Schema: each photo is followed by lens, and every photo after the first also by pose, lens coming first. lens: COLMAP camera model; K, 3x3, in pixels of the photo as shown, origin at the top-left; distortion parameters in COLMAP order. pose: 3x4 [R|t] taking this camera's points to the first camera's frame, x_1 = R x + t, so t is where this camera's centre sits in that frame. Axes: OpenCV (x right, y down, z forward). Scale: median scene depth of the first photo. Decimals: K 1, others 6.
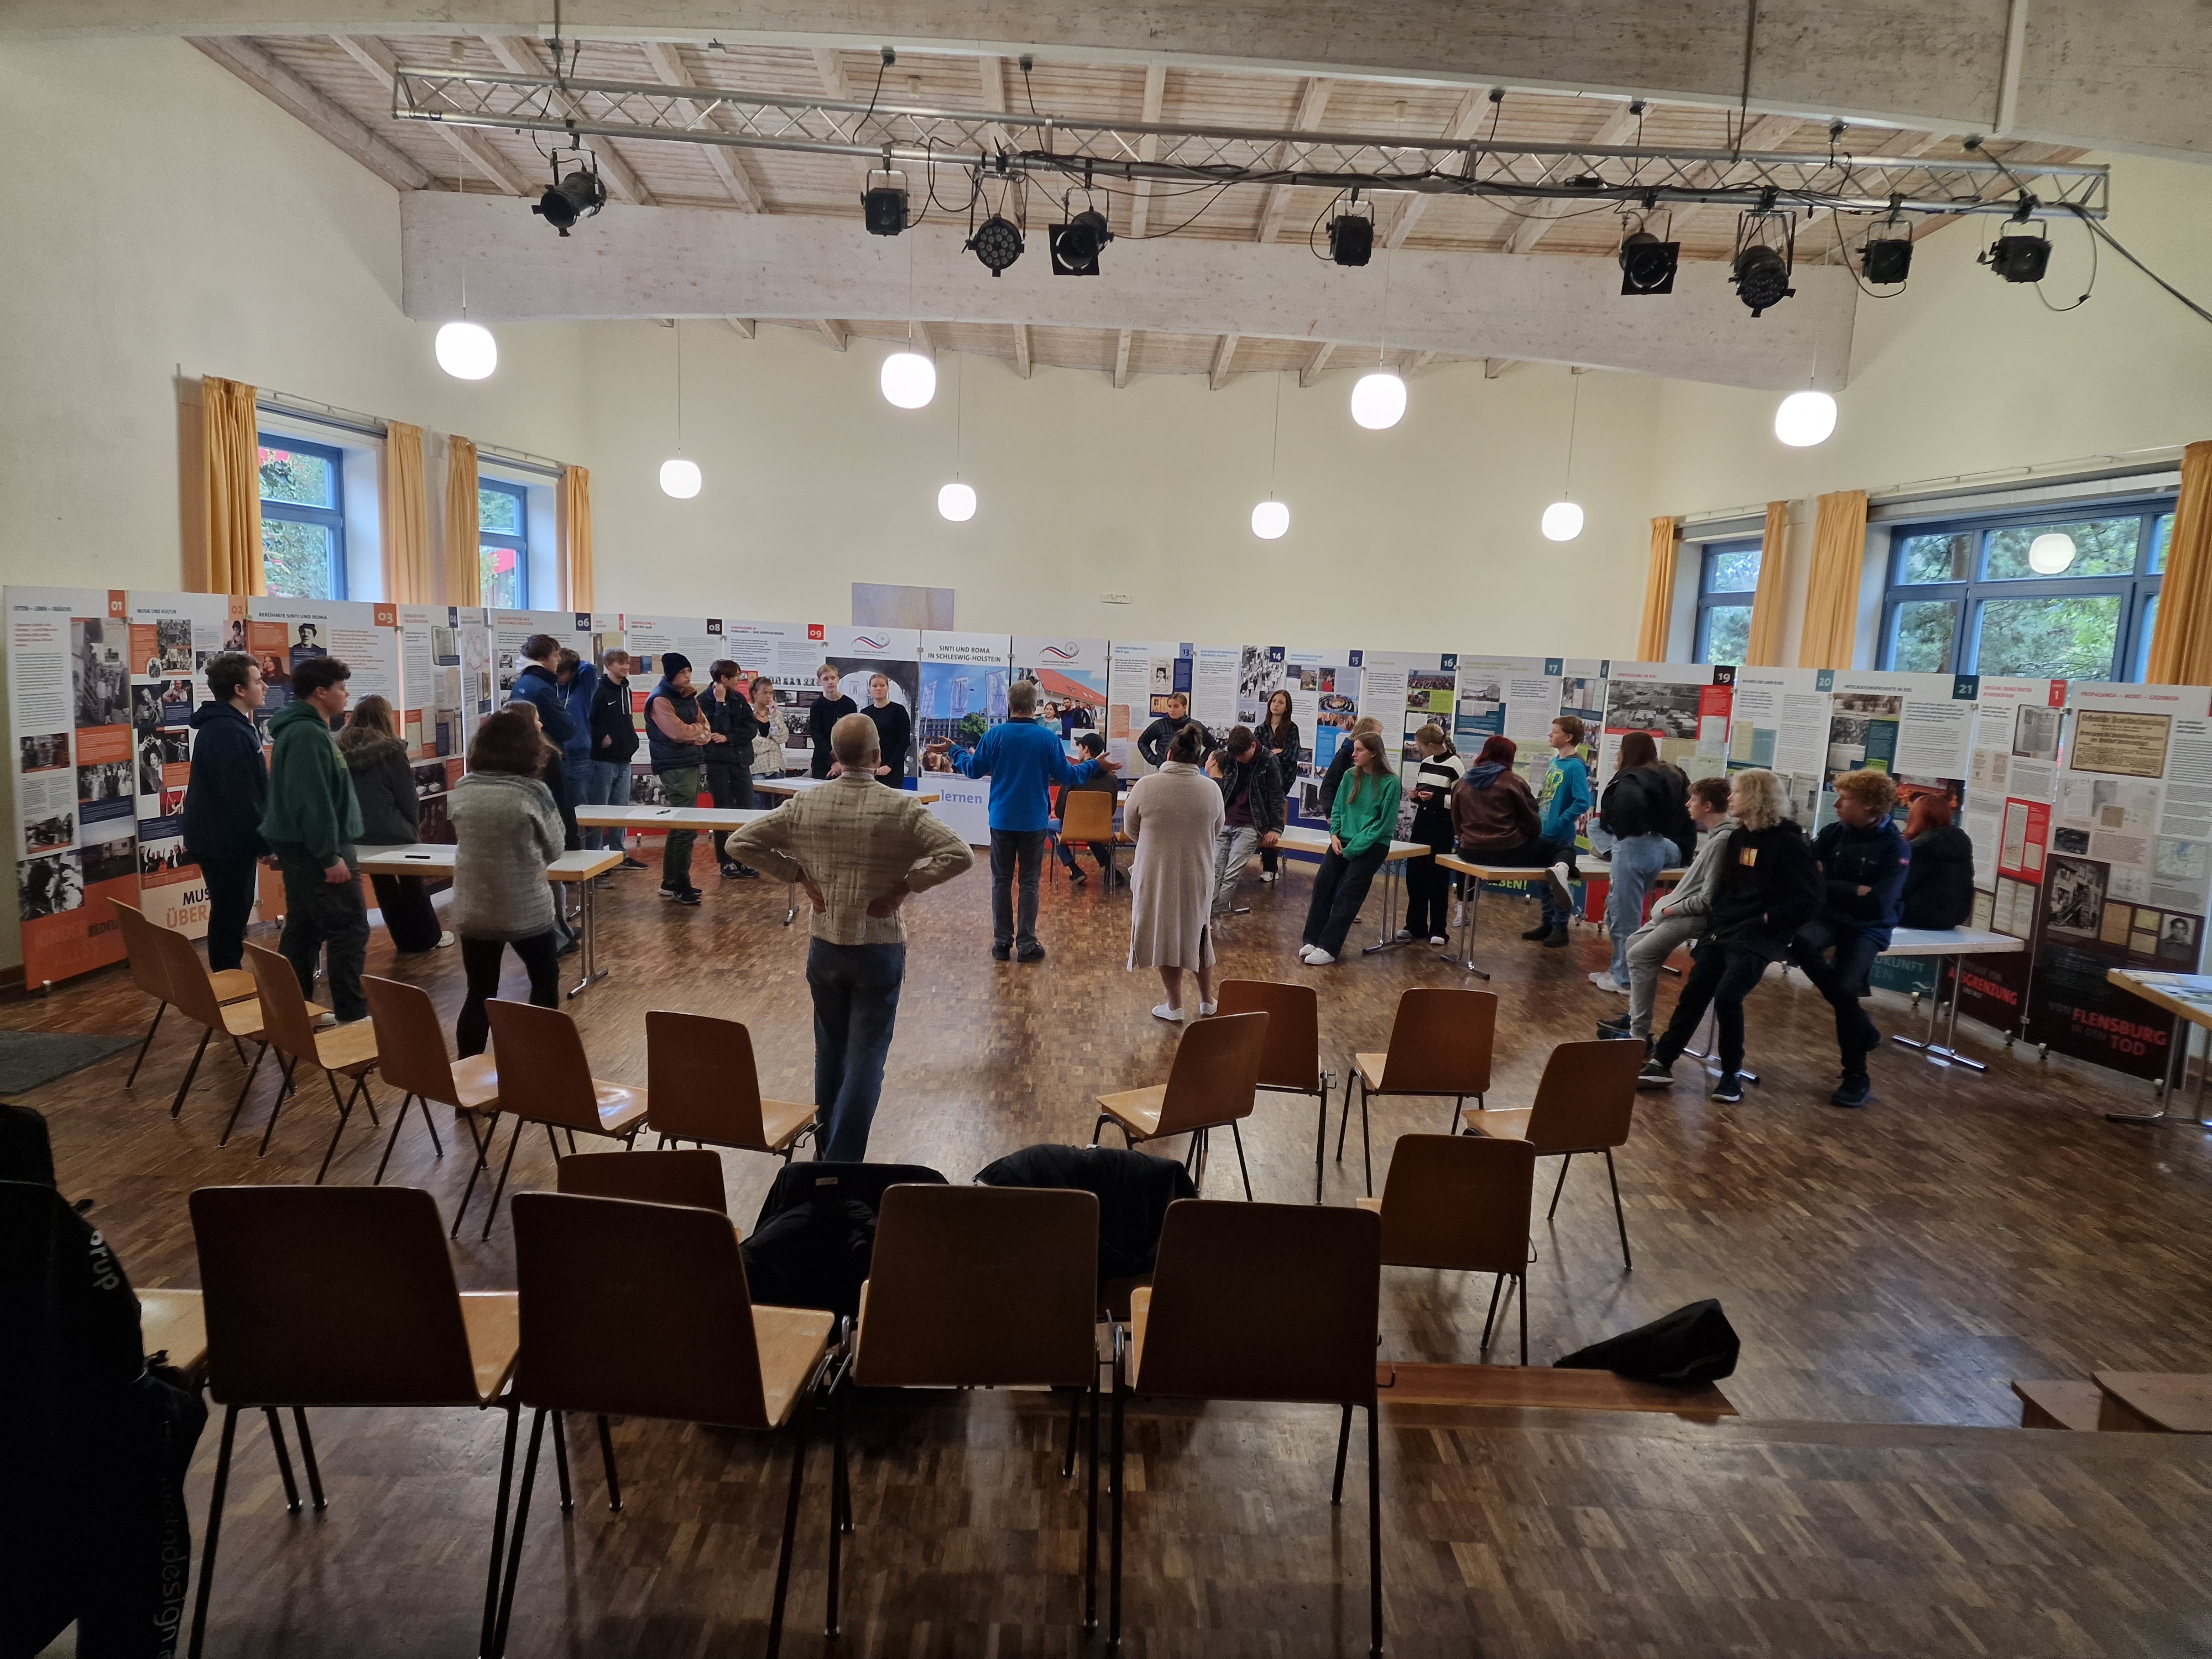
lens RADIAL K [[1472.7, 0, 1135.7], [0, 1472.7, 863.4], [0, 0, 1]] dist [0.078876, -0.071835]
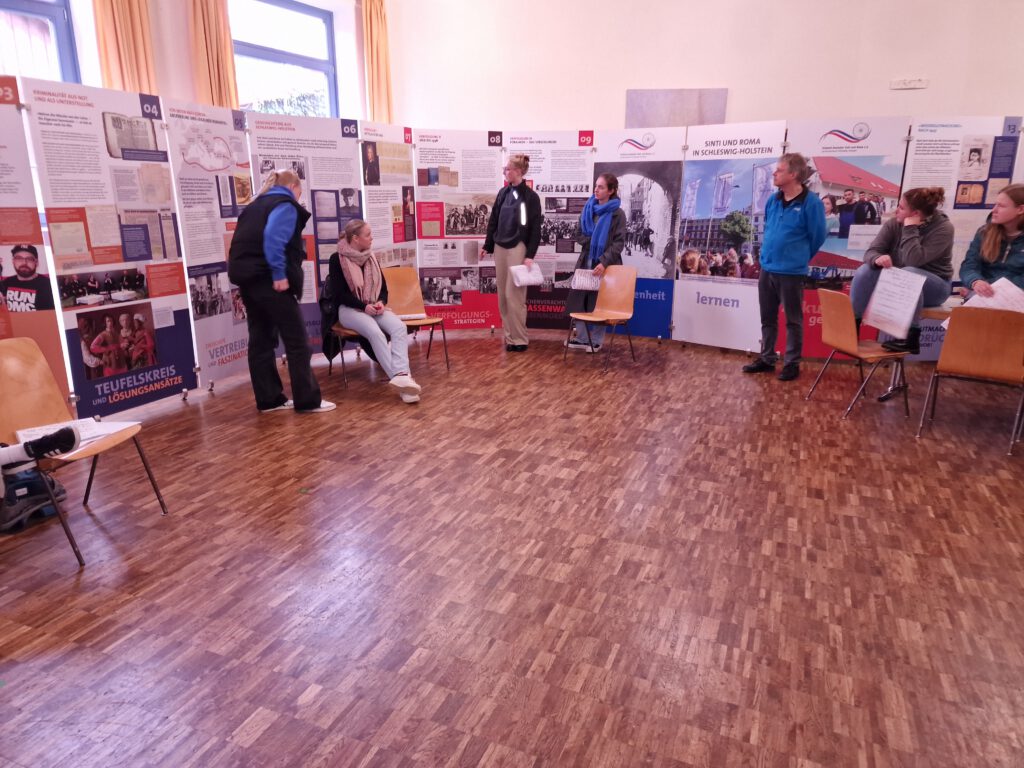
lens RADIAL K [[681.7, 0, 516.3], [0, 681.7, 388.1], [0, 0, 1]] dist [0.078876, -0.071835]
pose [[0.910066, 0.074997, -0.407622, -0.067074], [-0.027287, 0.992200, 0.121629, -0.053063], [0.413565, -0.099568, 0.905014, 0.710769]]
